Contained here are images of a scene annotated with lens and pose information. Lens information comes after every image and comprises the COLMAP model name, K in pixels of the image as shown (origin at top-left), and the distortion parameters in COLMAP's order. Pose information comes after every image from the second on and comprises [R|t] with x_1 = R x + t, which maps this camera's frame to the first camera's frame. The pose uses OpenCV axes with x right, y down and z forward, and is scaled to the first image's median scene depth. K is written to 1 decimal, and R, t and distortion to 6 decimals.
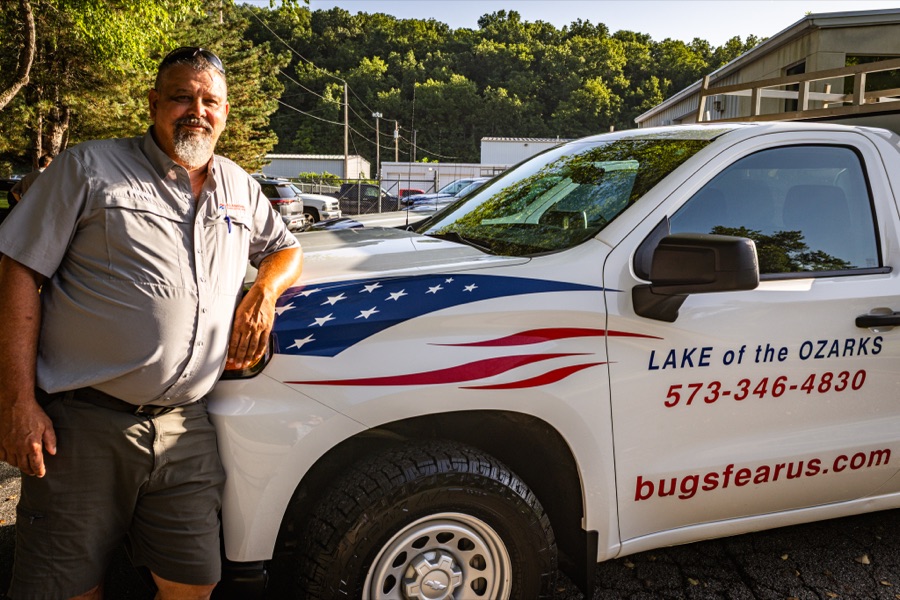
lens RADIAL K [[786.9, 0, 466.0], [0, 786.9, 269.2], [0, 0, 1]] dist [0.003540, -0.009289]
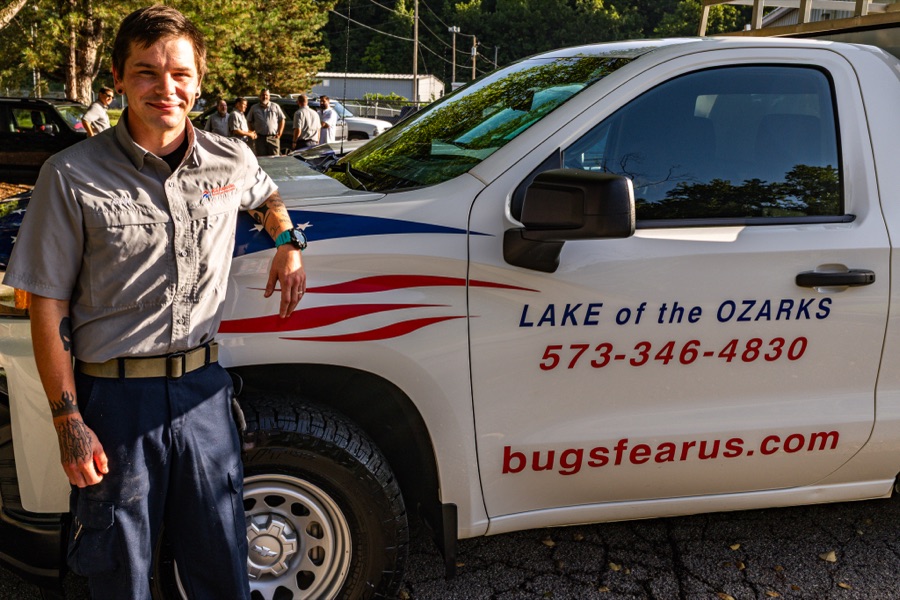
lens RADIAL K [[870.1, 0, 445.9], [0, 870.1, 262.7], [0, 0, 1]] dist [0.008266, -0.009955]
pose [[0.992681, 0.032550, -0.116297, 0.240724], [-0.024542, 0.997270, 0.069642, -0.006506], [0.118246, -0.066278, 0.990770, 0.041353]]
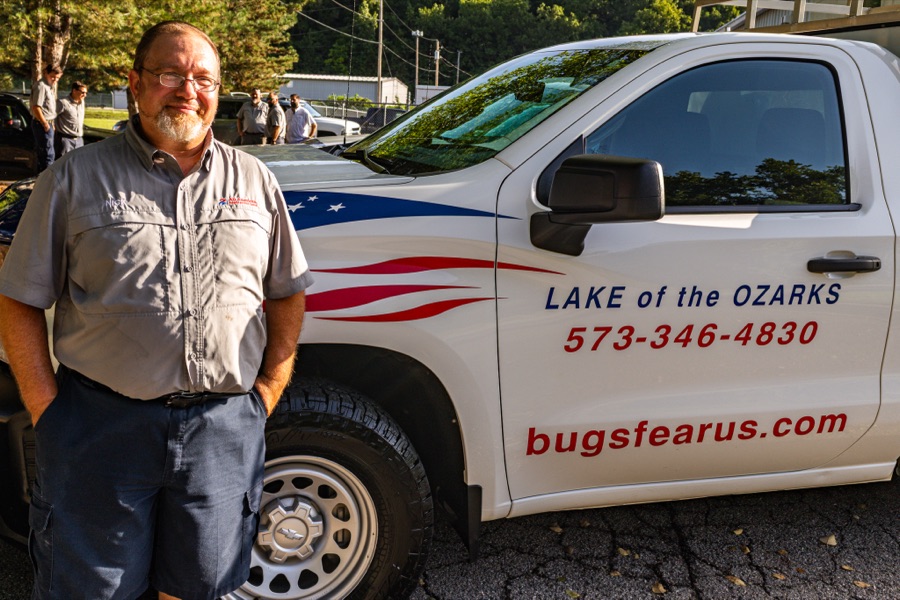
lens RADIAL K [[866.6, 0, 446.5], [0, 866.6, 239.1], [0, 0, 1]] dist [0.008177, -0.012845]
pose [[0.996730, 0.036050, -0.072314, 0.174435], [-0.033277, 0.998677, 0.039197, 0.014459], [0.073631, -0.036663, 0.996611, 0.025241]]
